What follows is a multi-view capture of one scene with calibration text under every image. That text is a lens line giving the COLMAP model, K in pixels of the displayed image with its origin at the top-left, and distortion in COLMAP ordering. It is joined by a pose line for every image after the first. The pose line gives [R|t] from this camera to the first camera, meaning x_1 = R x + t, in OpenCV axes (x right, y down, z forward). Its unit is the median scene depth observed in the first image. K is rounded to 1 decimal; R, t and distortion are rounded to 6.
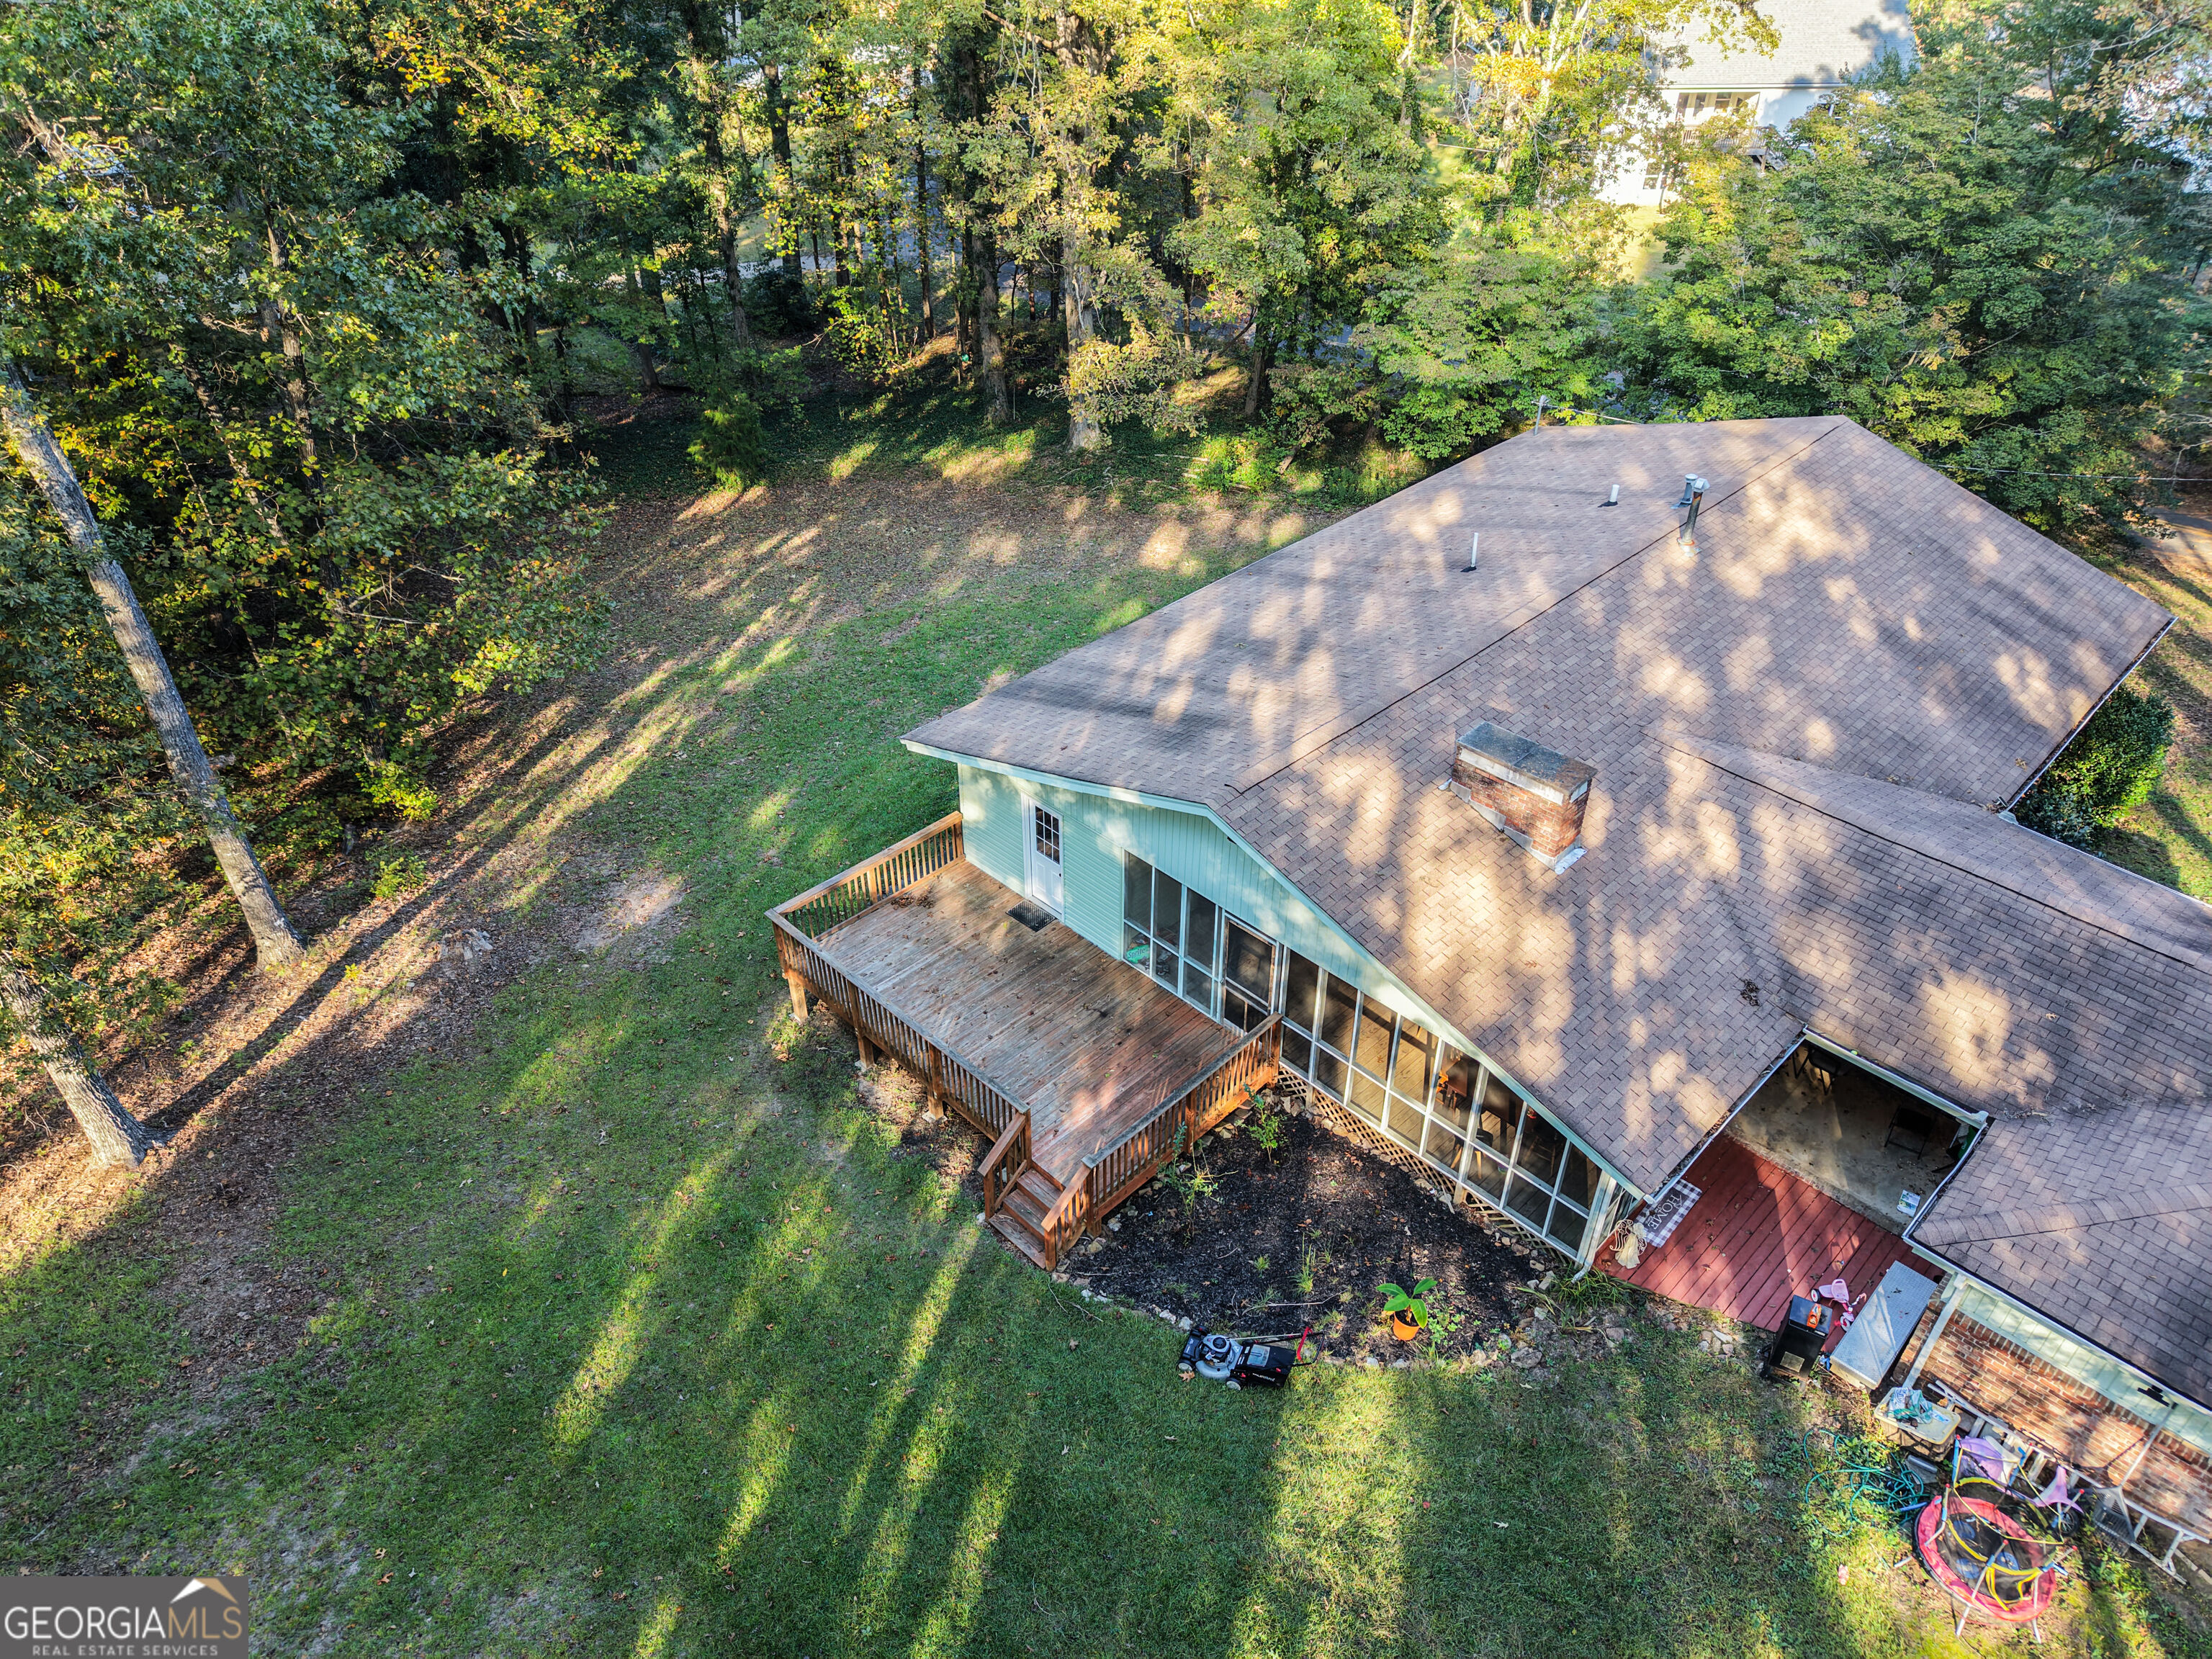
lens RADIAL K [[1529.4, 0, 1106.0], [0, 1529.4, 829.5], [0, 0, 1]] dist [0.055005, -0.038707]
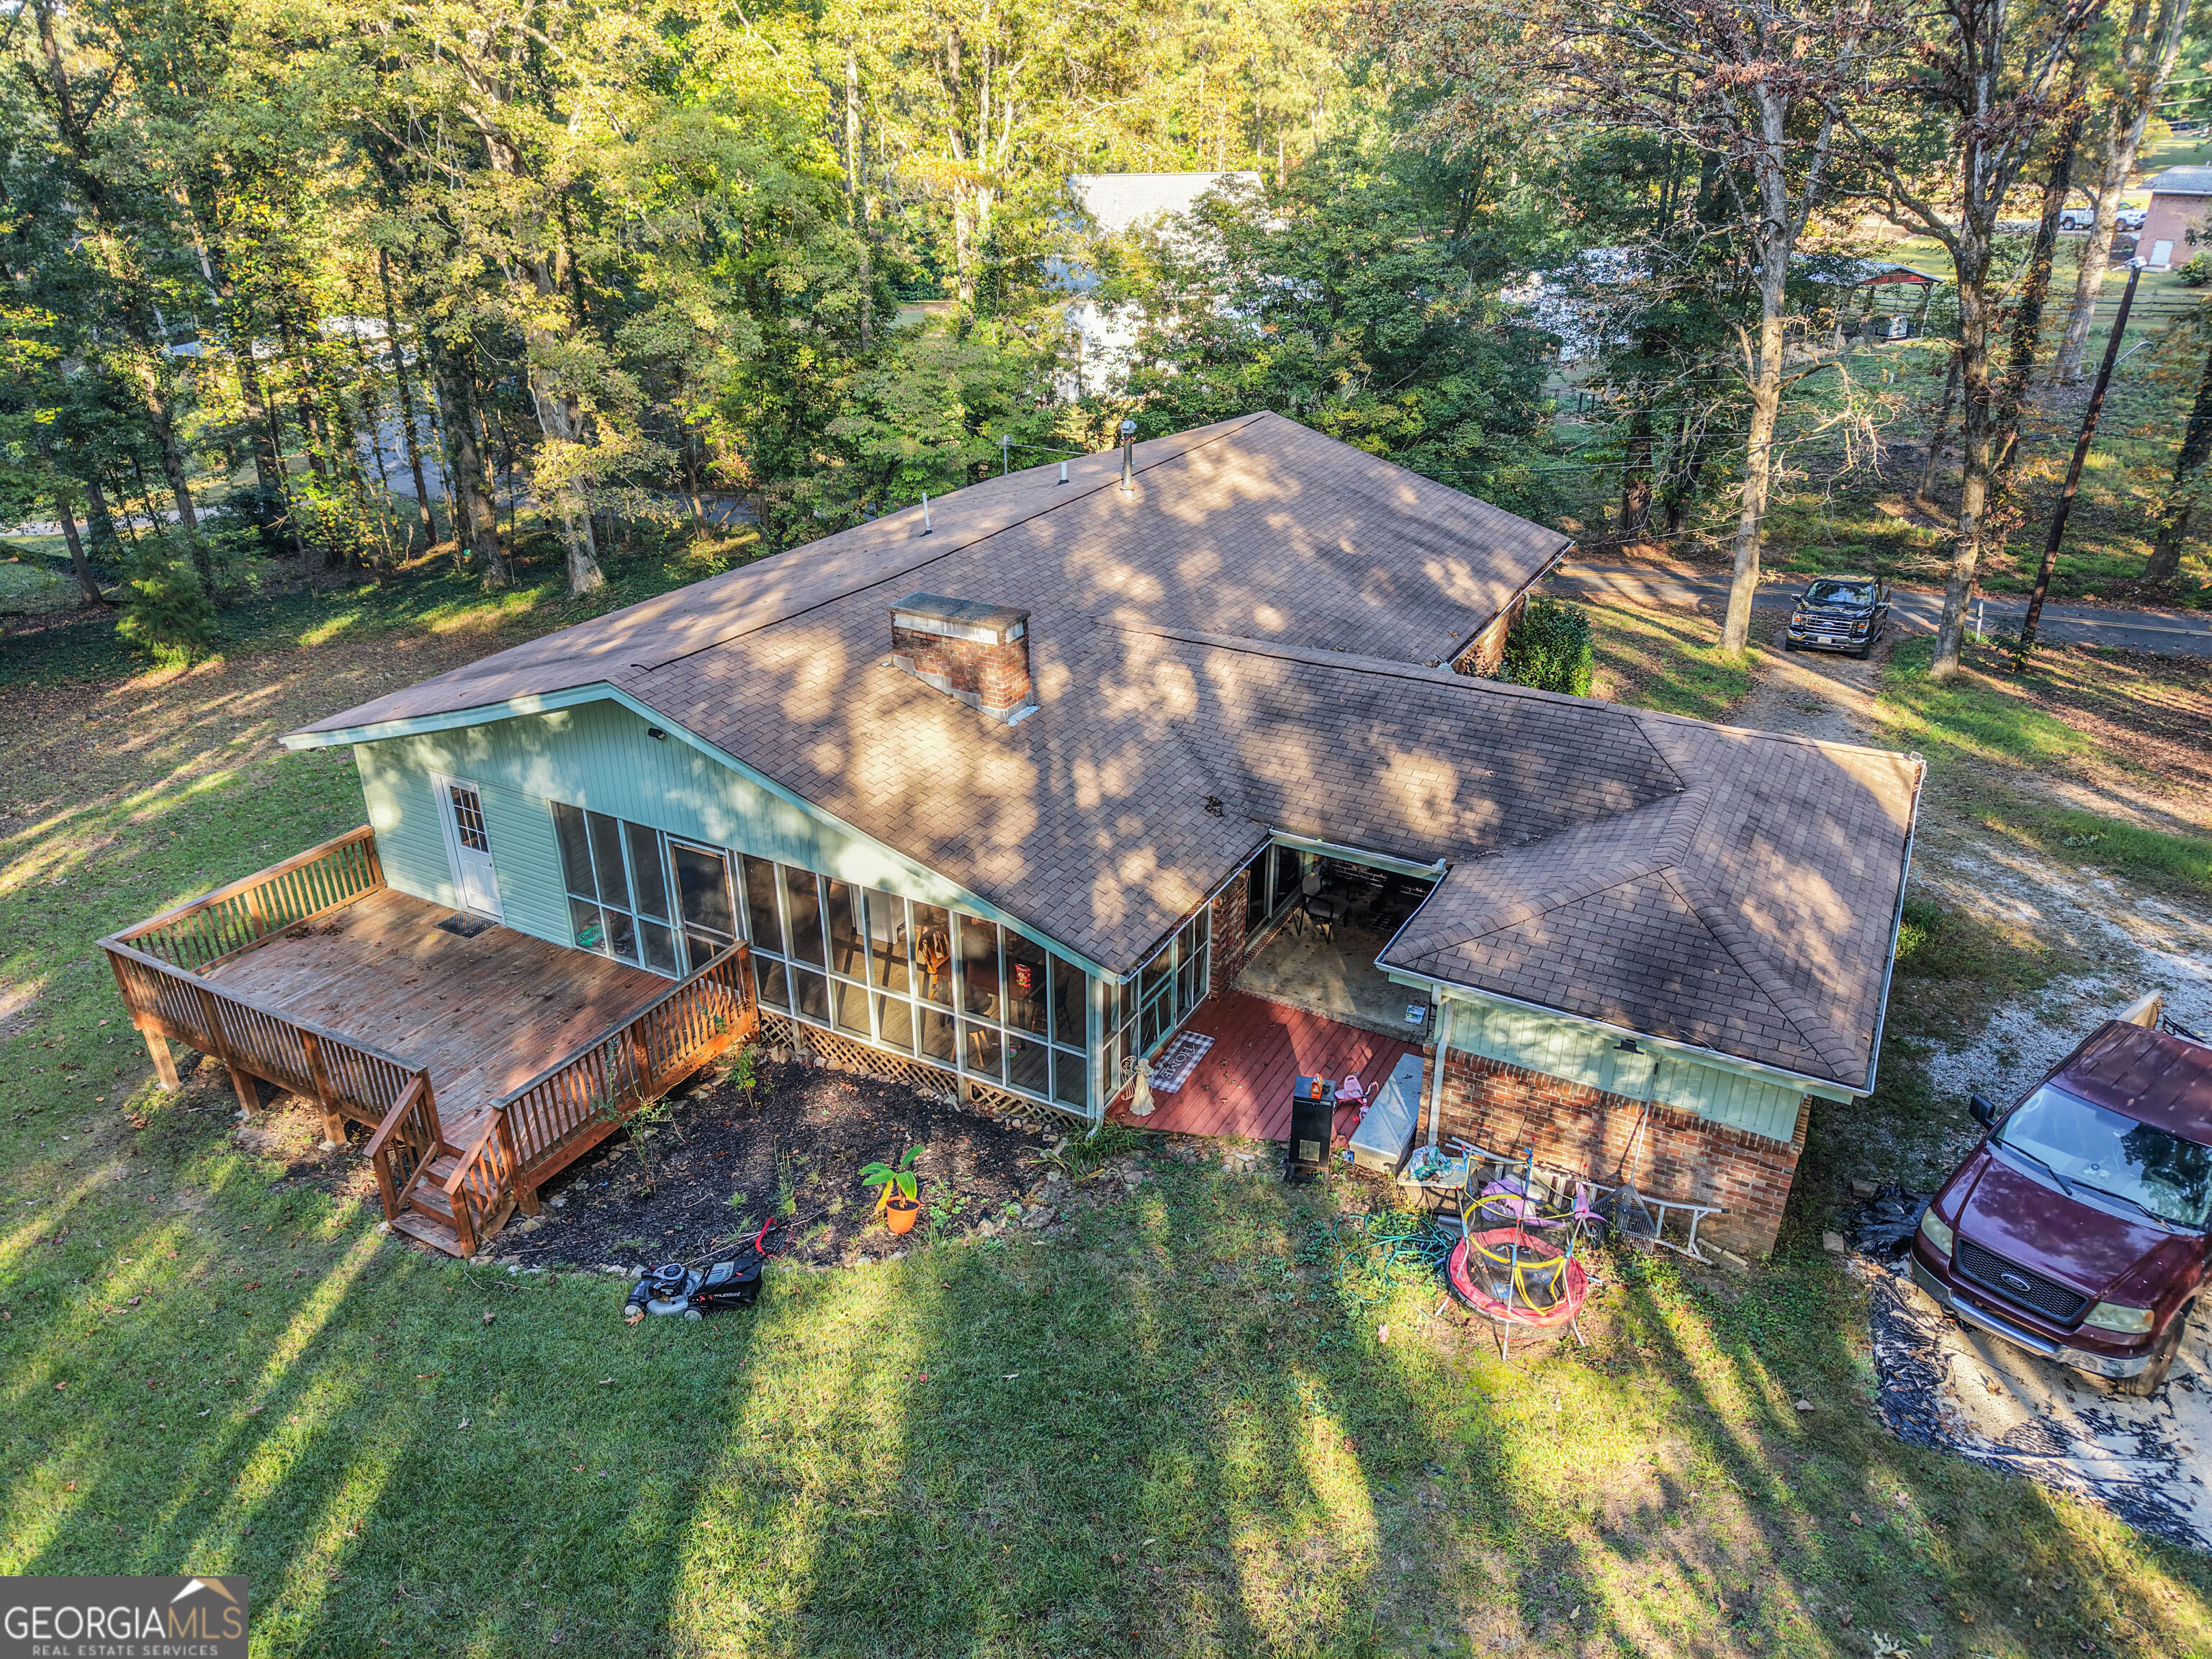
lens RADIAL K [[1520.5, 0, 1106.0], [0, 1520.5, 829.5], [0, 0, 1]] dist [0.033202, -0.033026]
pose [[0.960684, -0.122699, 0.249062, 0.109321], [0.163174, 0.975293, -0.148922, 0.236541], [-0.224636, 0.183708, 0.956969, 0.114757]]
